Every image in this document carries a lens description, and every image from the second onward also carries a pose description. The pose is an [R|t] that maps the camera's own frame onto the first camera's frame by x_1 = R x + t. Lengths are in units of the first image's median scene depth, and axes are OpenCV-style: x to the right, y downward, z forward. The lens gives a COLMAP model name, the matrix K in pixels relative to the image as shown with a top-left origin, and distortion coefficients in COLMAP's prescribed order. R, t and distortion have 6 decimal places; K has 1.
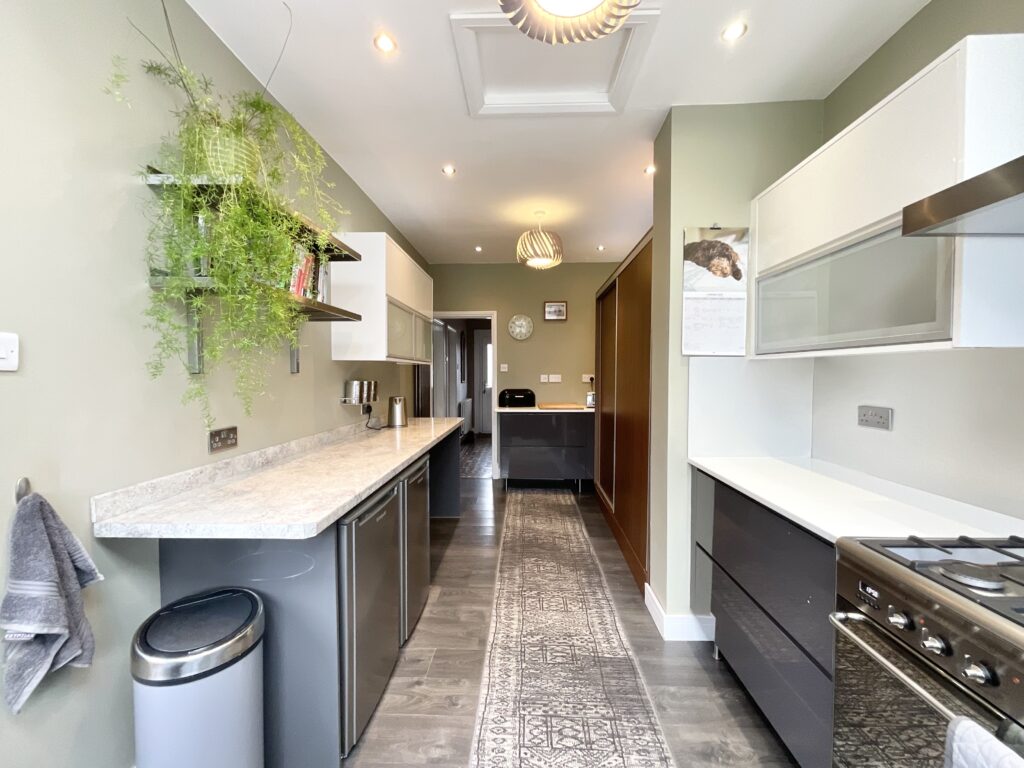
lens RADIAL K [[415.2, 0, 512.9], [0, 415.2, 382.8], [0, 0, 1]] dist [-0.015345, 0.001916]
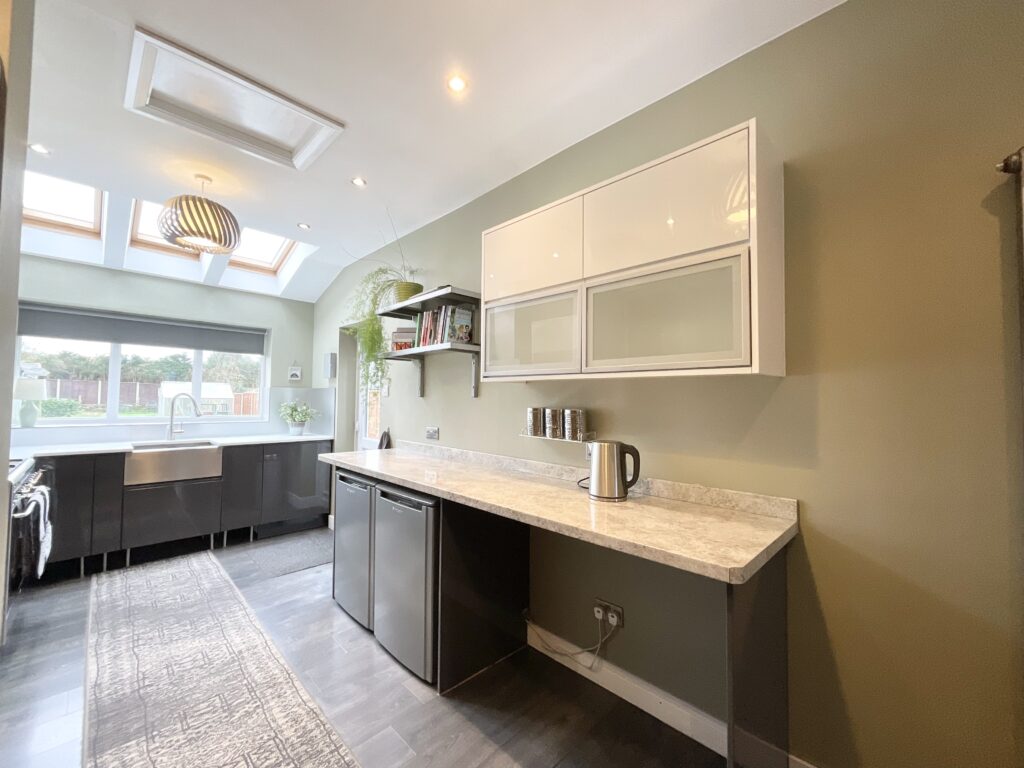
lens RADIAL K [[415.2, 0, 514.5], [0, 415.2, 387.2], [0, 0, 1]] dist [-0.015345, 0.001916]
pose [[-0.682144, -0.035791, -0.730341, 0.310840], [-0.031442, 0.999313, -0.019605, -0.030824], [0.730542, 0.009589, -0.682801, 2.003036]]
